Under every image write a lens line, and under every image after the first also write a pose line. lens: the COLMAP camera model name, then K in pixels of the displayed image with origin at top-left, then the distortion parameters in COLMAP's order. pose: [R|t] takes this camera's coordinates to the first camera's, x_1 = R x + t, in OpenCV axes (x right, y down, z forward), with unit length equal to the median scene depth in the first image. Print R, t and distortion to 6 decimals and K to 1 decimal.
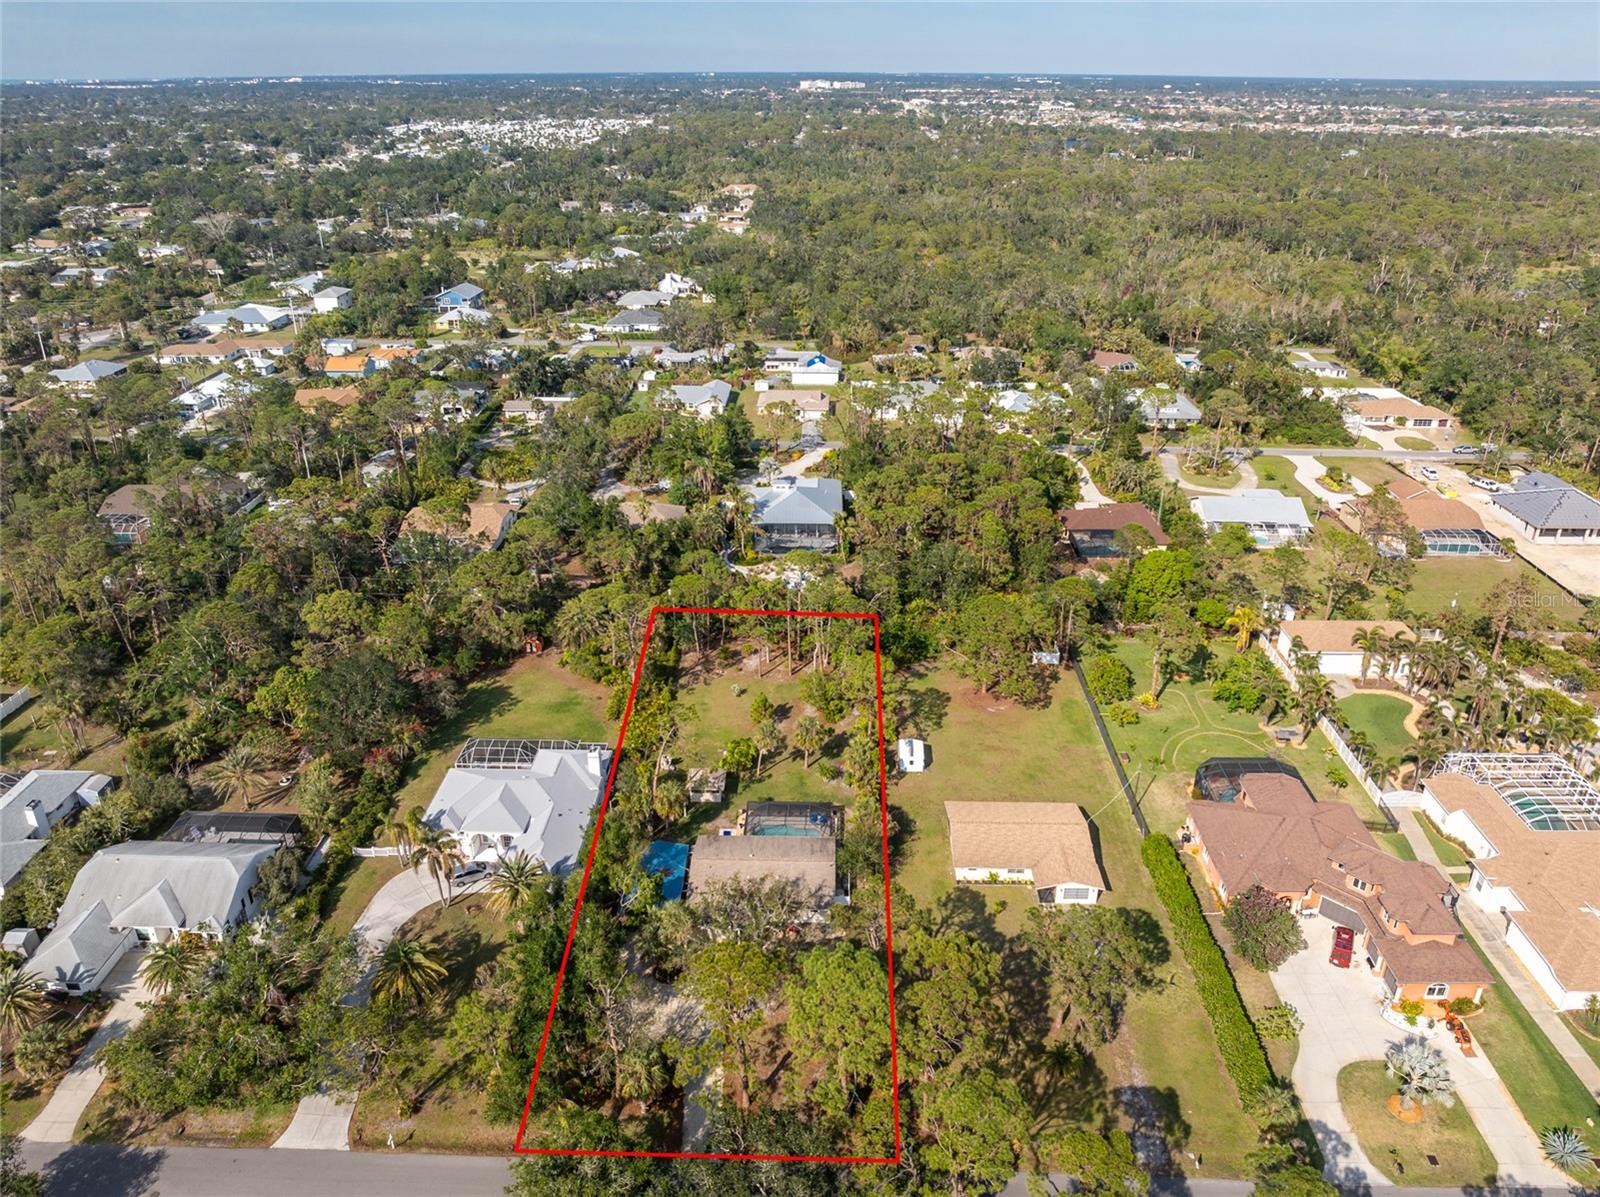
lens RADIAL K [[1129.6, 0, 800.0], [0, 1129.6, 598.5], [0, 0, 1]] dist [-0.045231, 0.027941]
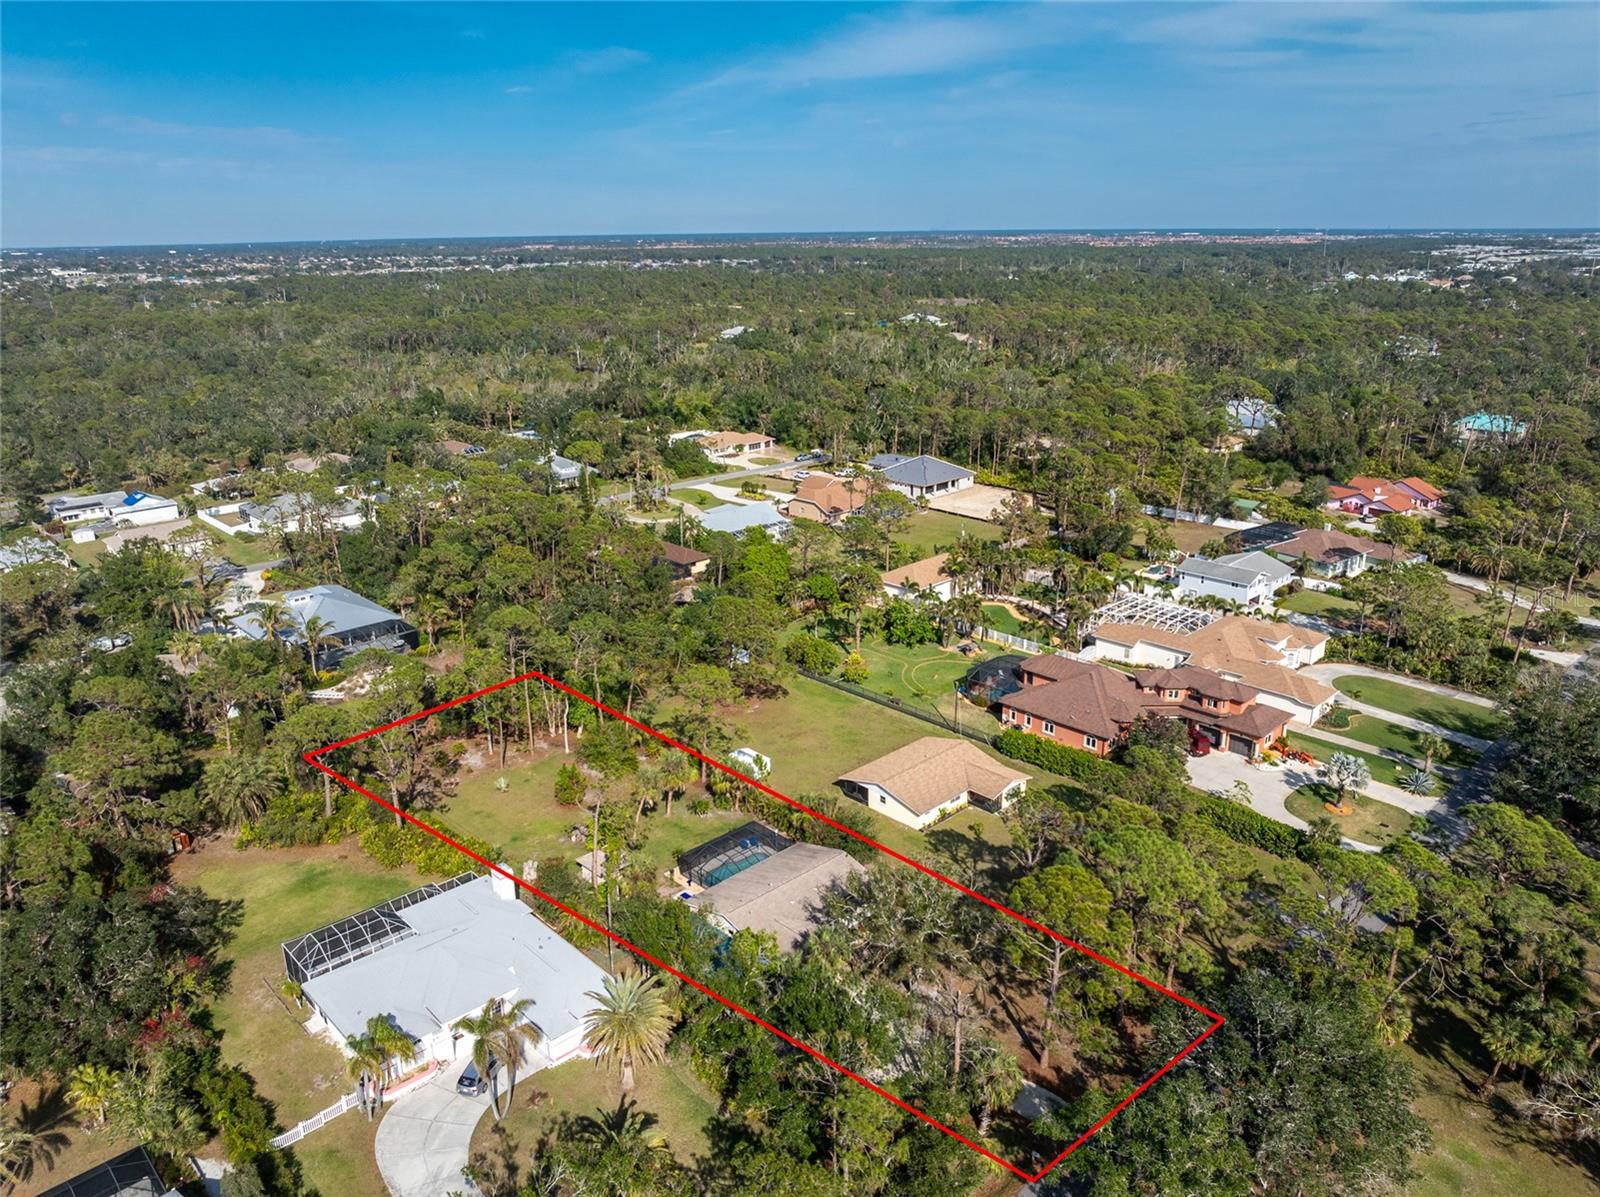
lens RADIAL K [[1117.9, 0, 800.0], [0, 1117.9, 598.5], [0, 0, 1]] dist [-0.048446, -0.002409]
pose [[0.701338, -0.226126, 0.676012, -0.494460], [0.307992, 0.951388, -0.001291, 0.023700], [-0.642858, 0.209112, 0.736890, 0.273035]]
